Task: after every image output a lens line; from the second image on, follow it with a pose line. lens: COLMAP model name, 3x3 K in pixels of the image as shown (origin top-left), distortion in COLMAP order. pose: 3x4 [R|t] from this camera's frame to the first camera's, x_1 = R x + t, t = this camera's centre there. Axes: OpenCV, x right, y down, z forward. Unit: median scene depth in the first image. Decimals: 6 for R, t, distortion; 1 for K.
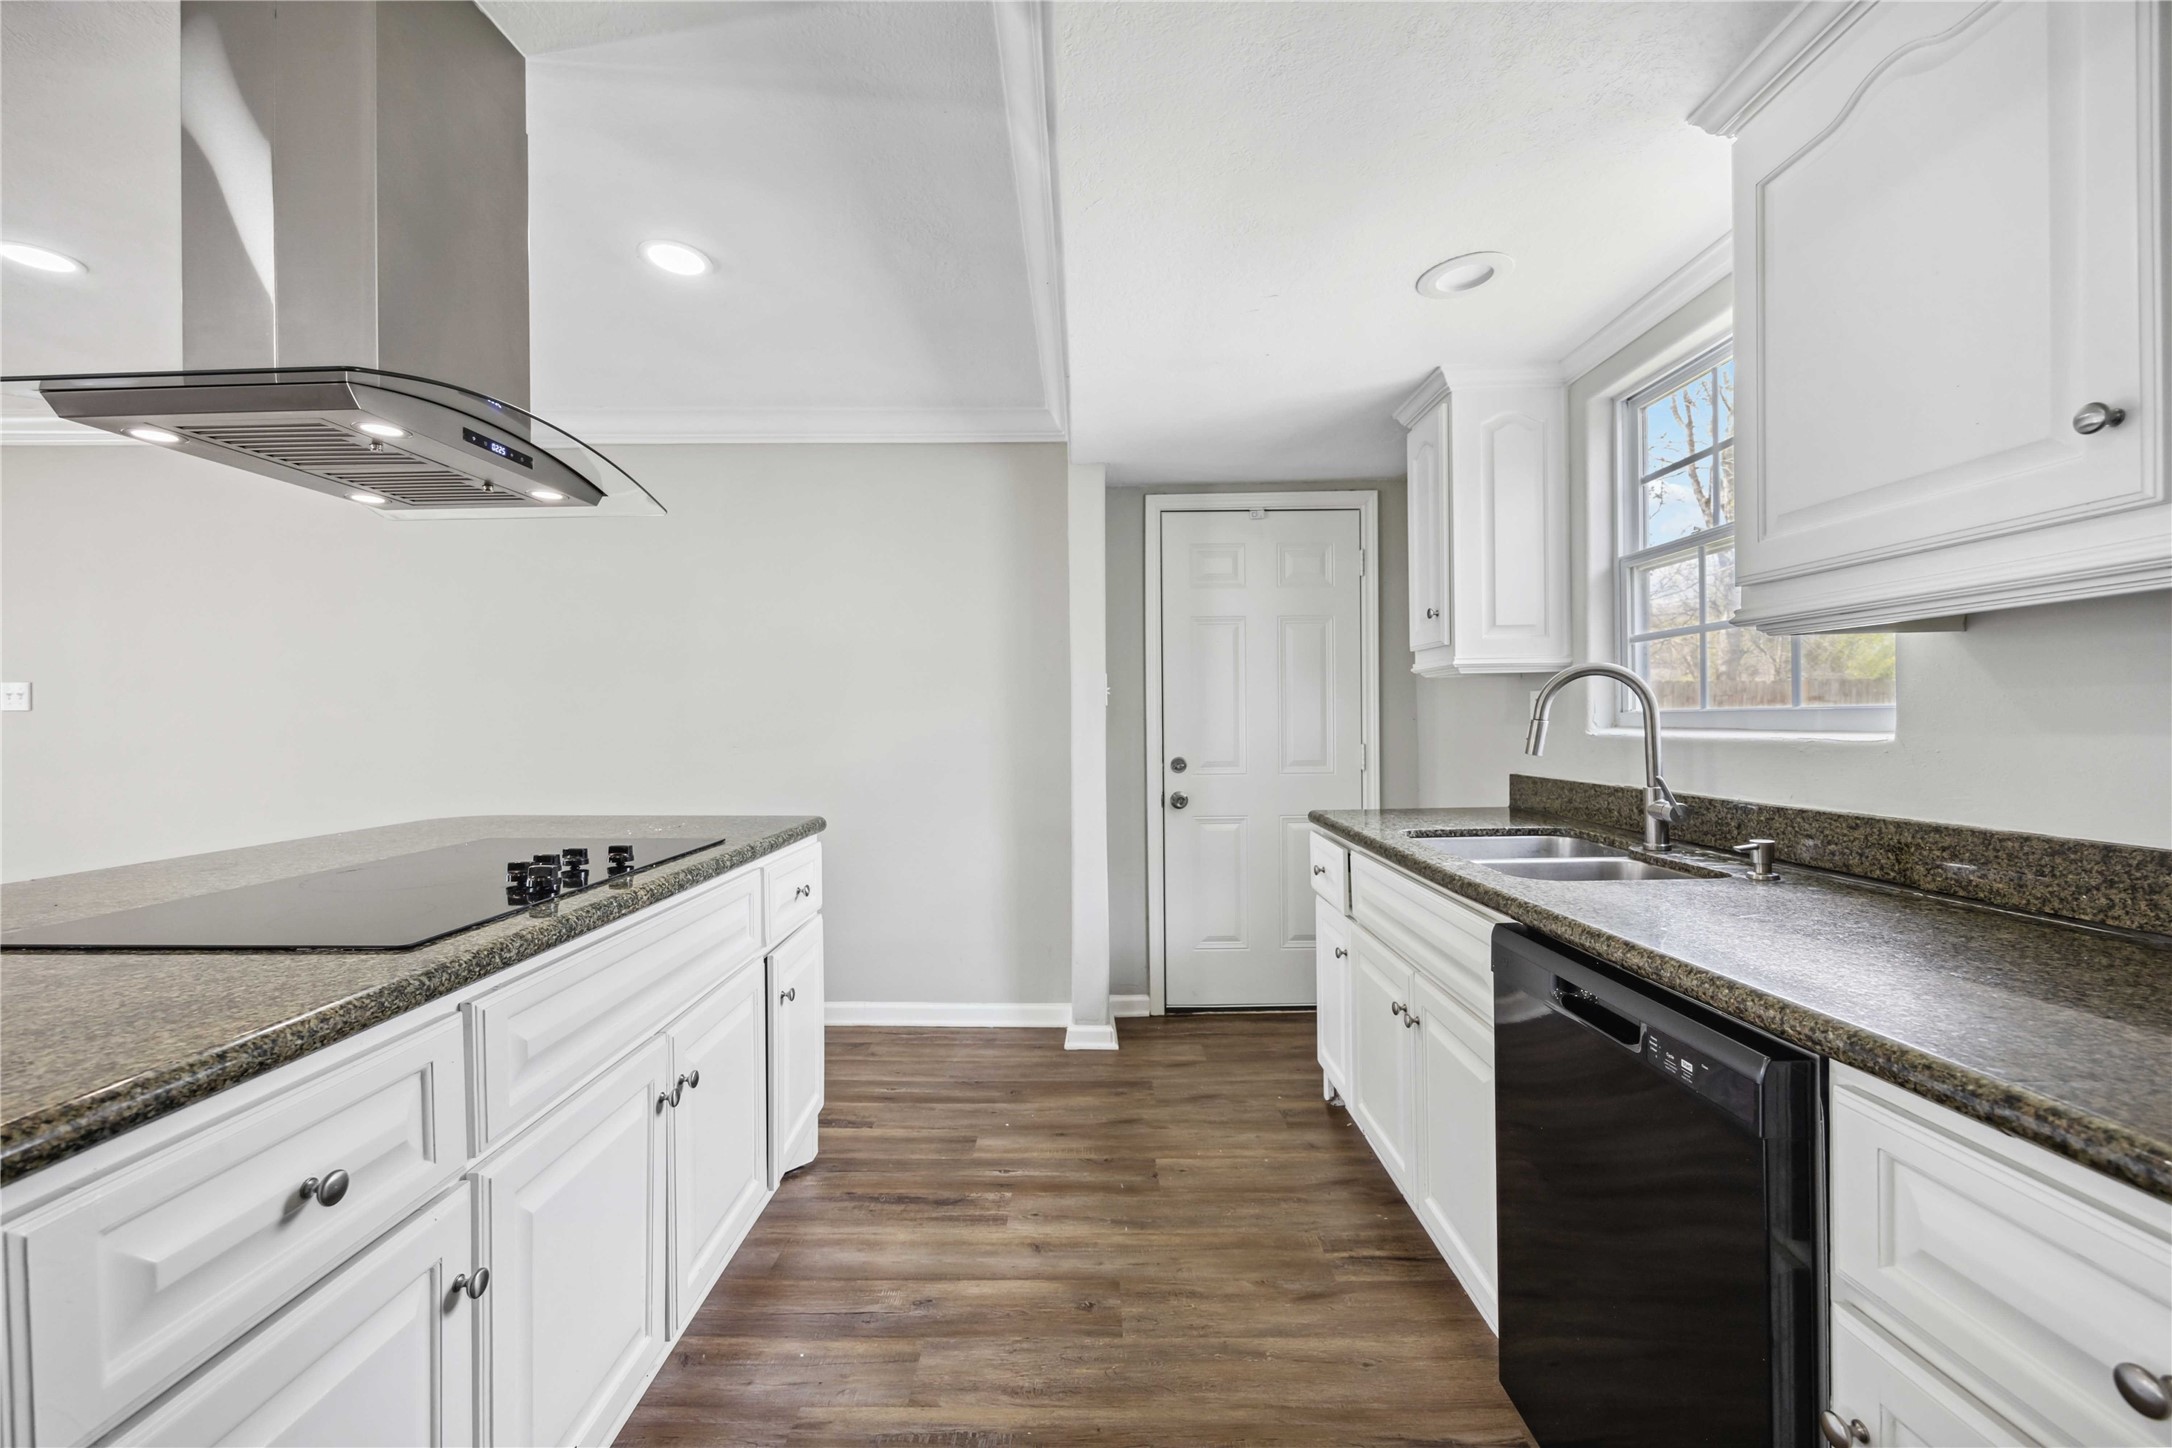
lens RADIAL K [[868.4, 0, 1086.5], [0, 868.4, 717.1], [0, 0, 1]] dist [0.000200, -0.000022]
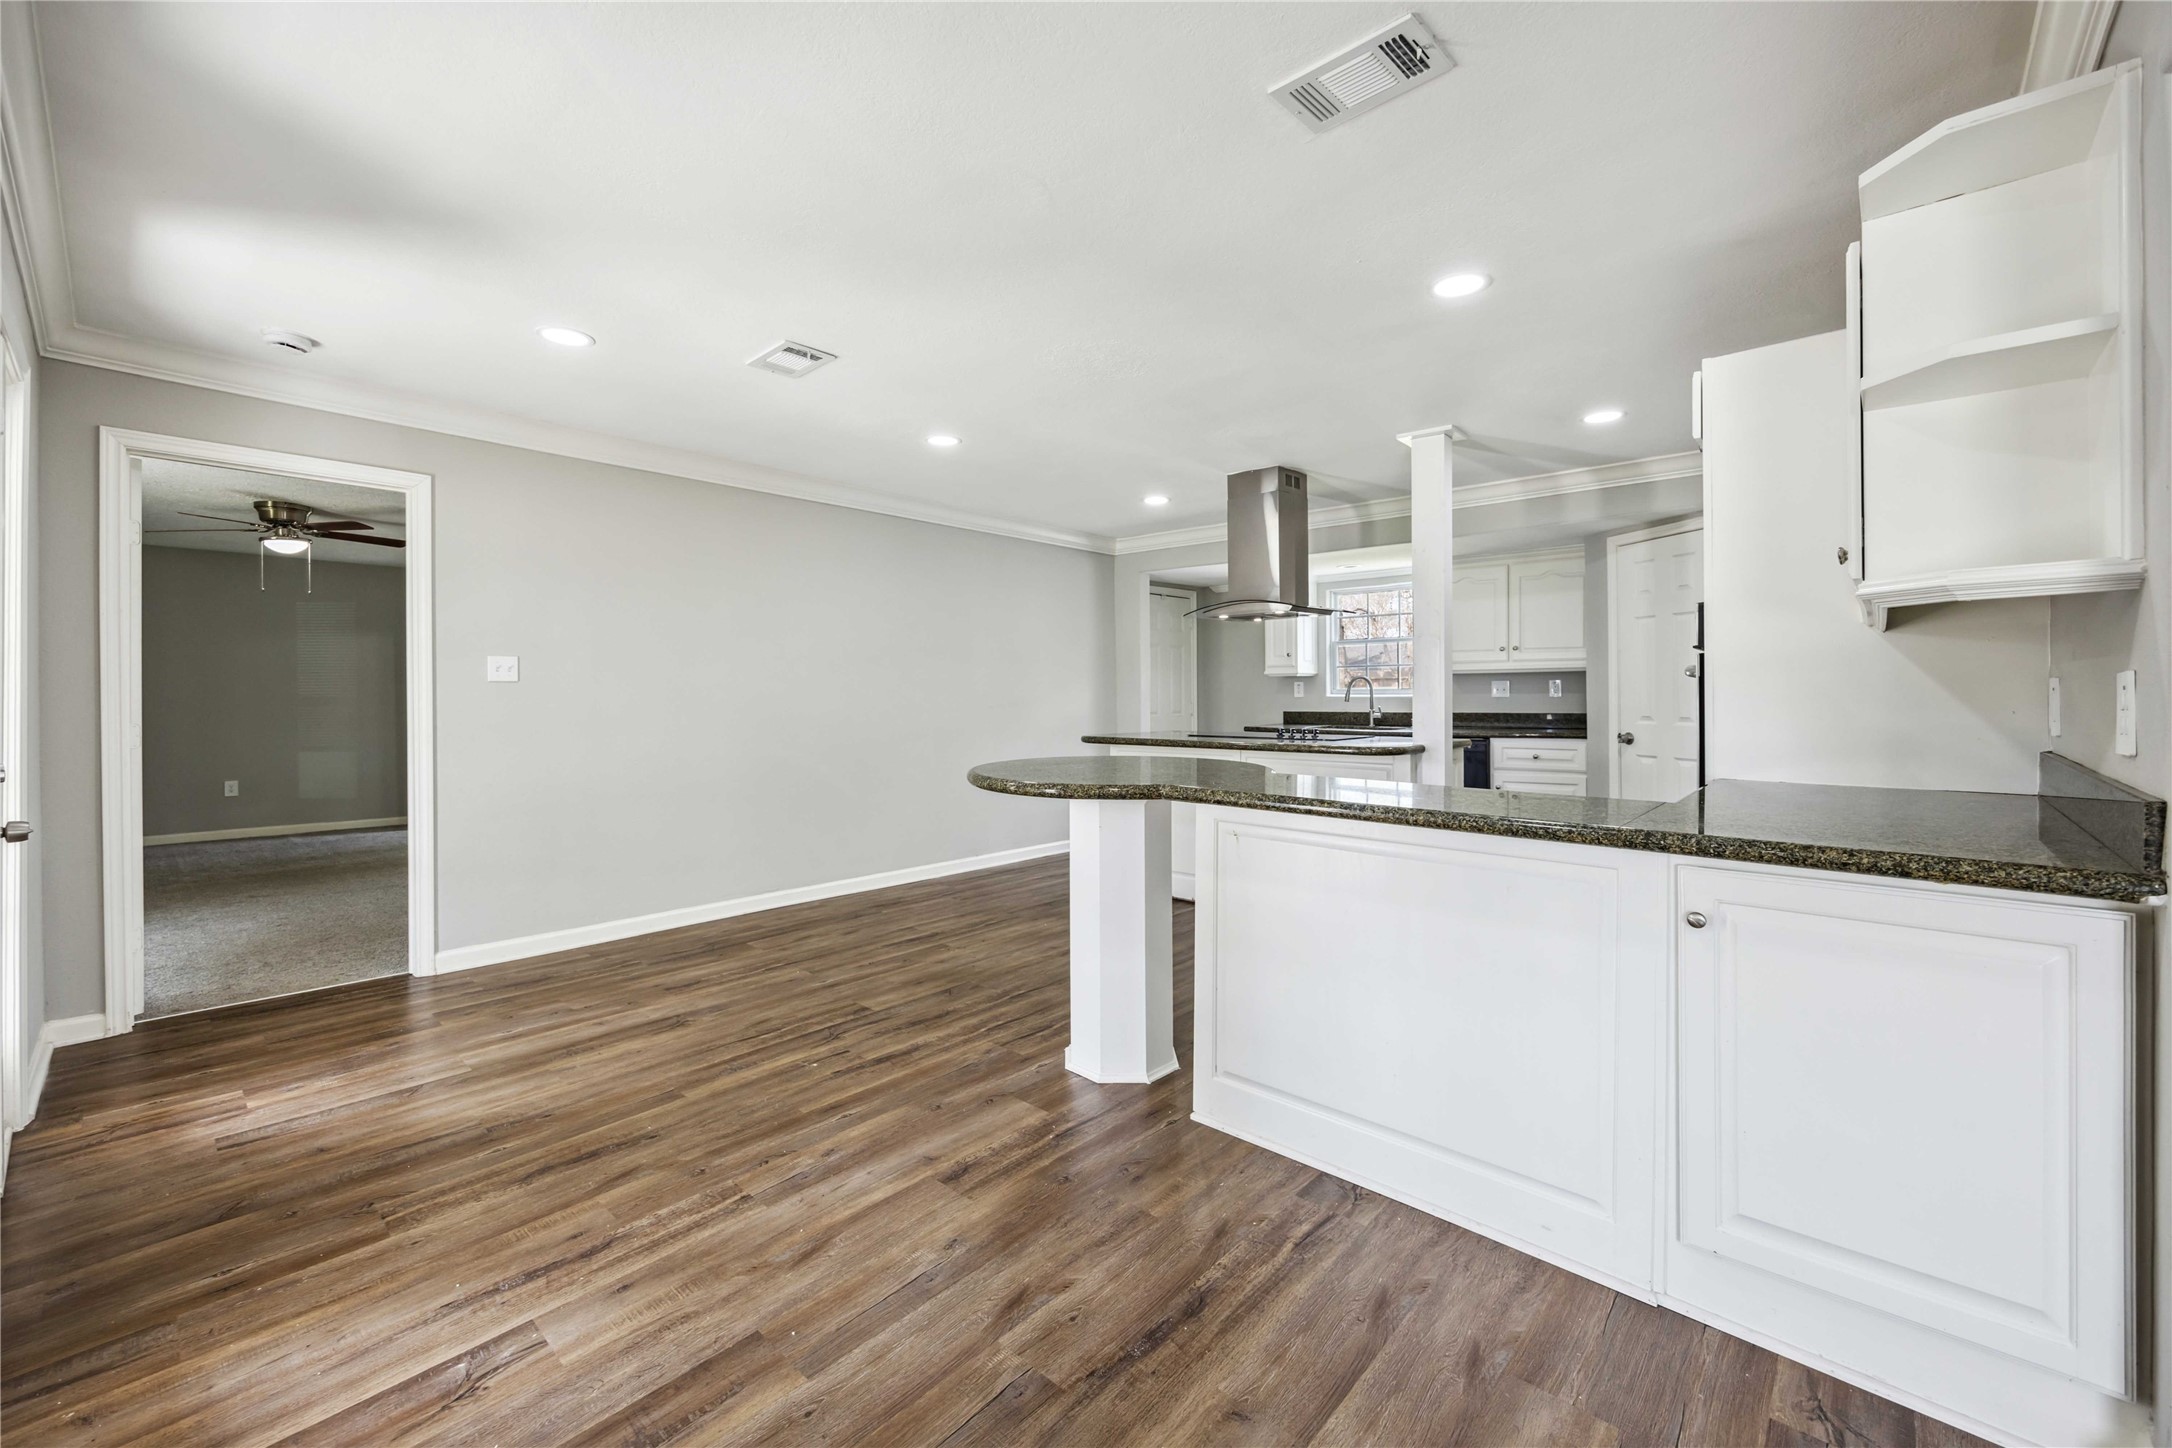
lens RADIAL K [[869.8, 0, 1086.0], [0, 869.8, 693.9], [0, 0, 1]] dist [-0.000748, -0.000475]
pose [[0.668876, 0.001873, 0.743372, -3.164726], [-0.003200, 0.999995, 0.000360, 0.015006], [-0.743368, -0.002620, 0.668878, -0.616113]]
